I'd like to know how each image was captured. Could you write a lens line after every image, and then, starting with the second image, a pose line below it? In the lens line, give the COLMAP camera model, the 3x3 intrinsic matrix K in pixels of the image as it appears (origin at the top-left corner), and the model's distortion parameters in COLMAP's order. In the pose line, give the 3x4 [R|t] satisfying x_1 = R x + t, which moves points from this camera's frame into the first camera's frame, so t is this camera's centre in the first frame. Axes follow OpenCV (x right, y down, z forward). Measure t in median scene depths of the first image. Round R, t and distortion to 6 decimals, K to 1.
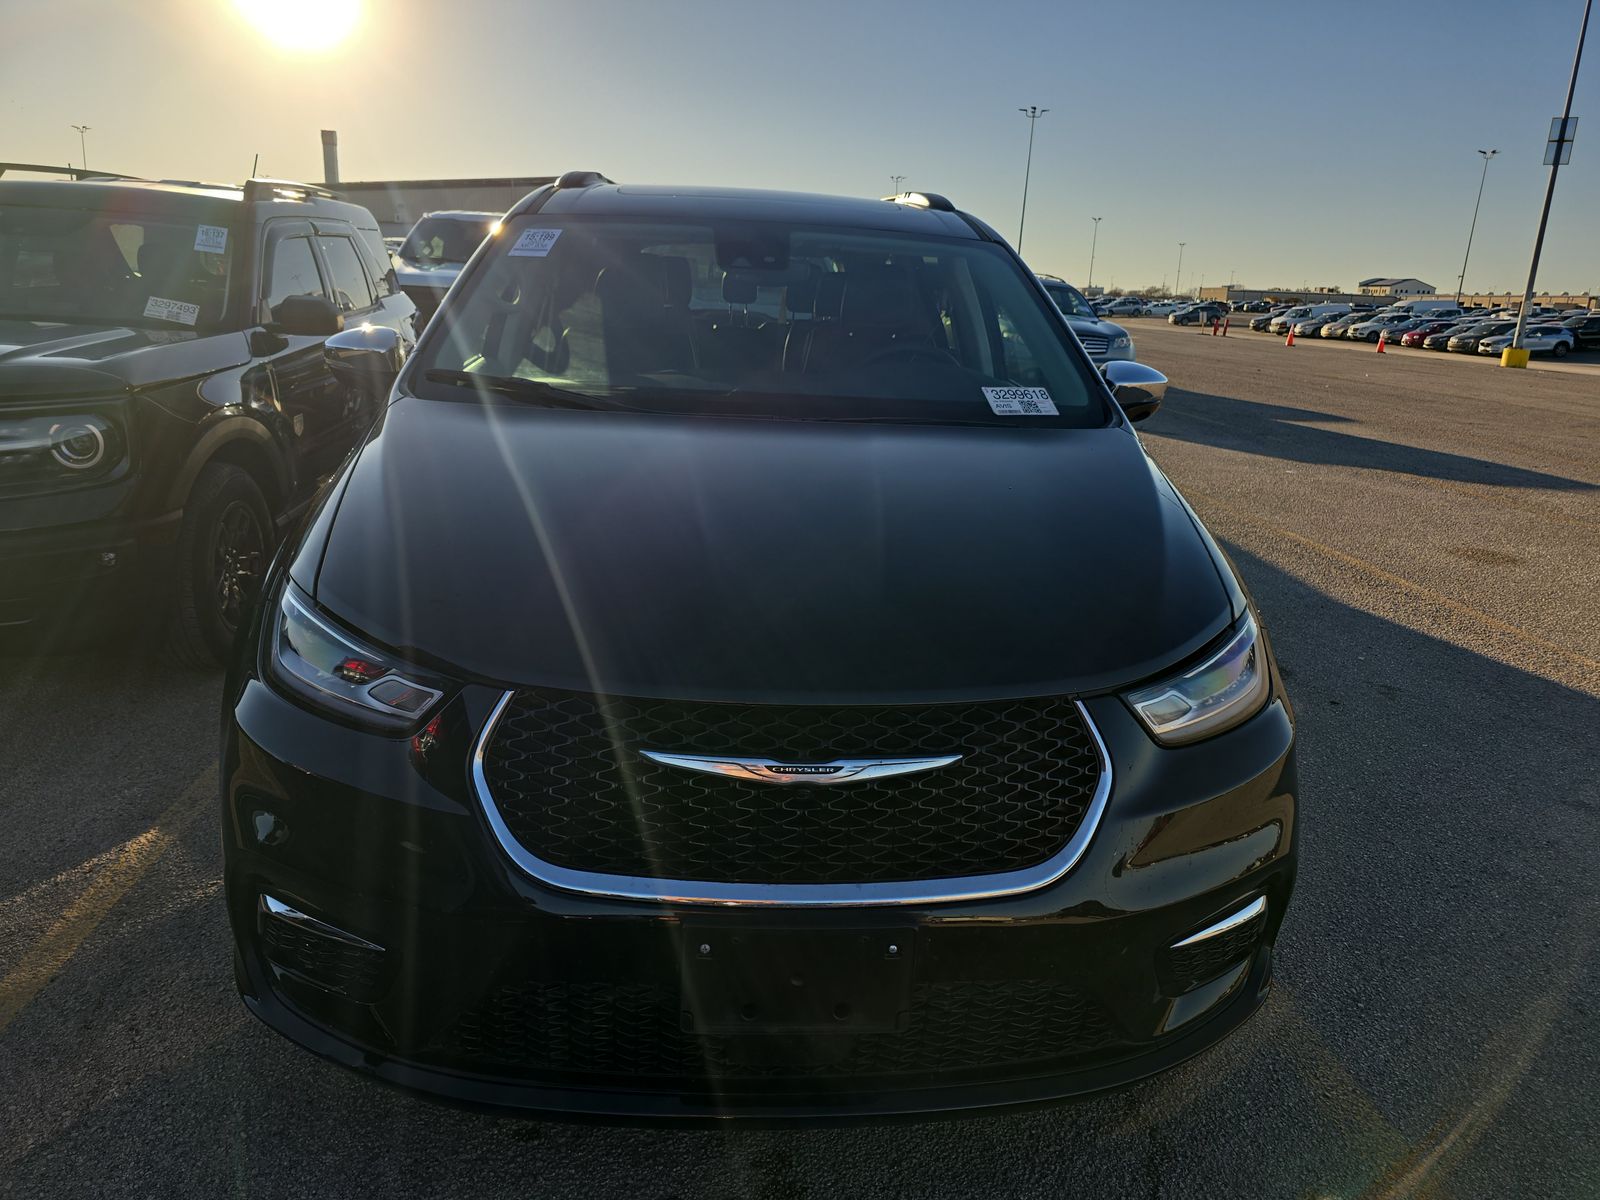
lens RADIAL K [[1095.6, 0, 797.1], [0, 1095.6, 599.6], [0, 0, 1]] dist [0.042247, -0.036074]
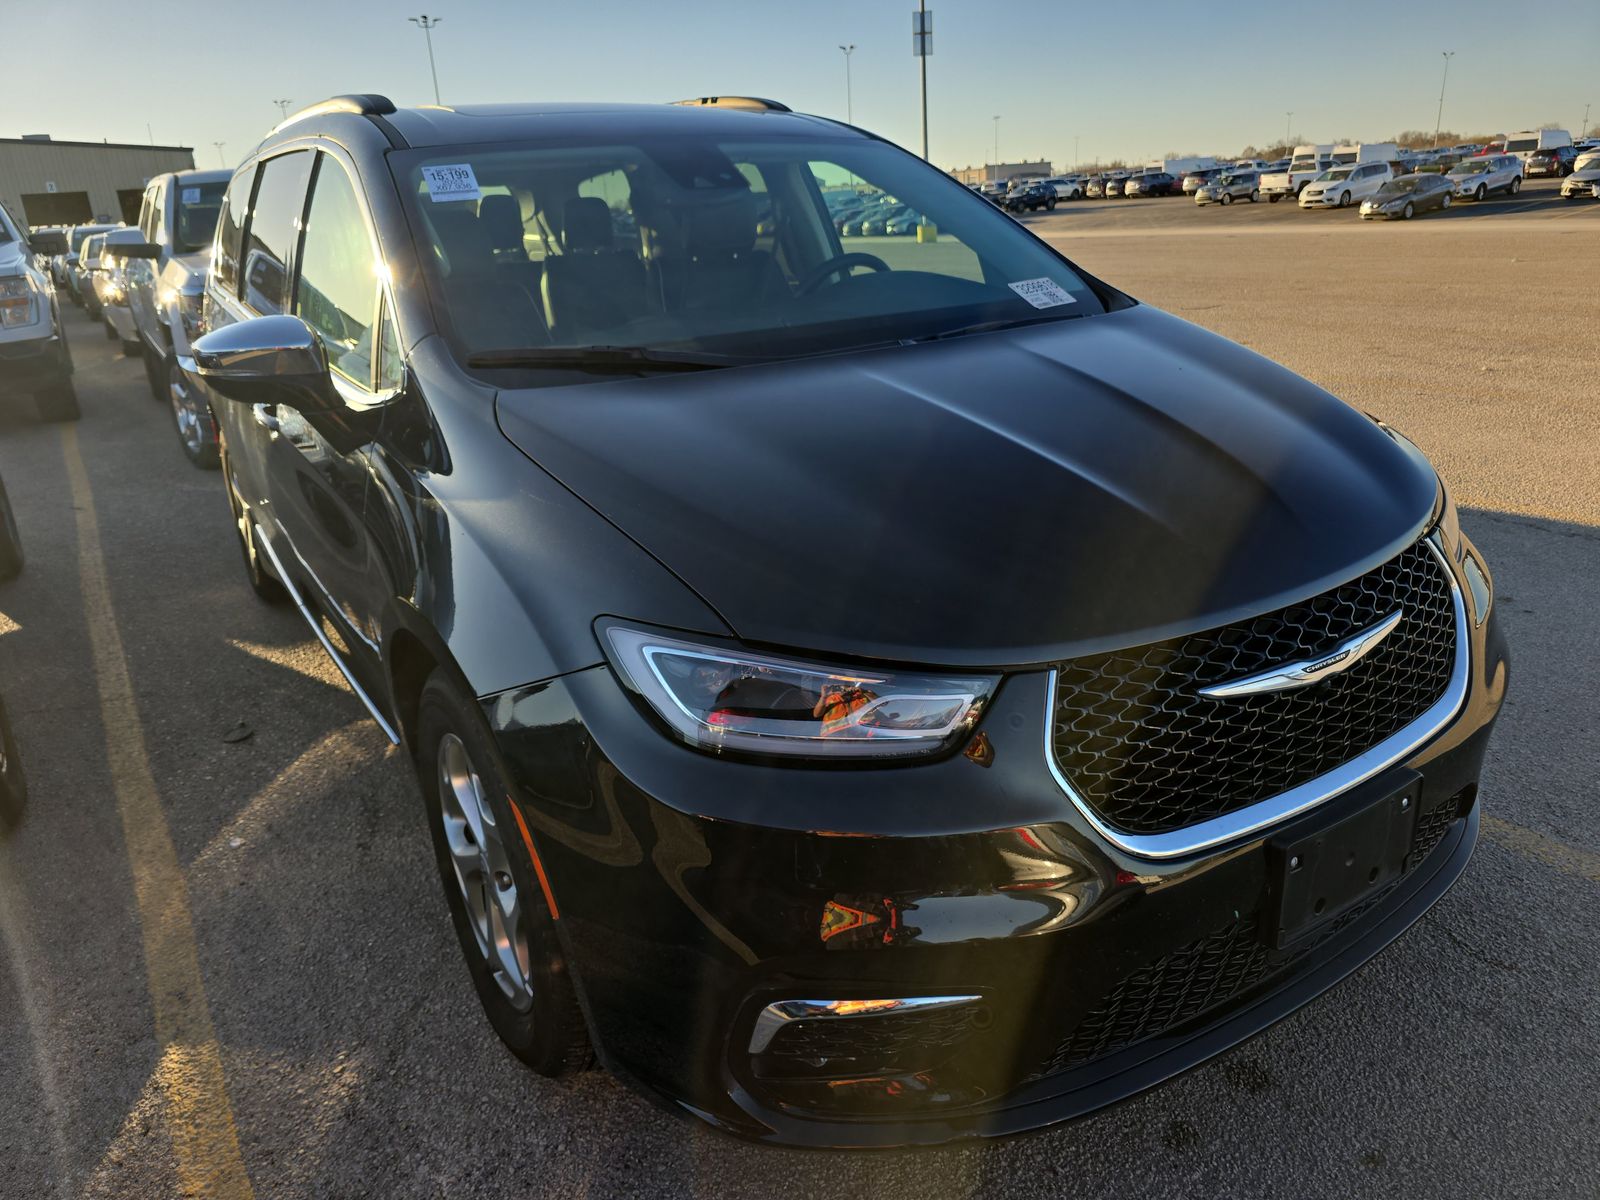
lens RADIAL K [[1095.6, 0, 802.4], [0, 1095.6, 633.6], [0, 0, 1]] dist [0.042247, -0.036074]
pose [[0.872643, -0.263710, 0.411036, -0.449919], [0.226070, 0.964194, 0.138648, -0.064612], [-0.432881, -0.028067, 0.901014, 0.166827]]
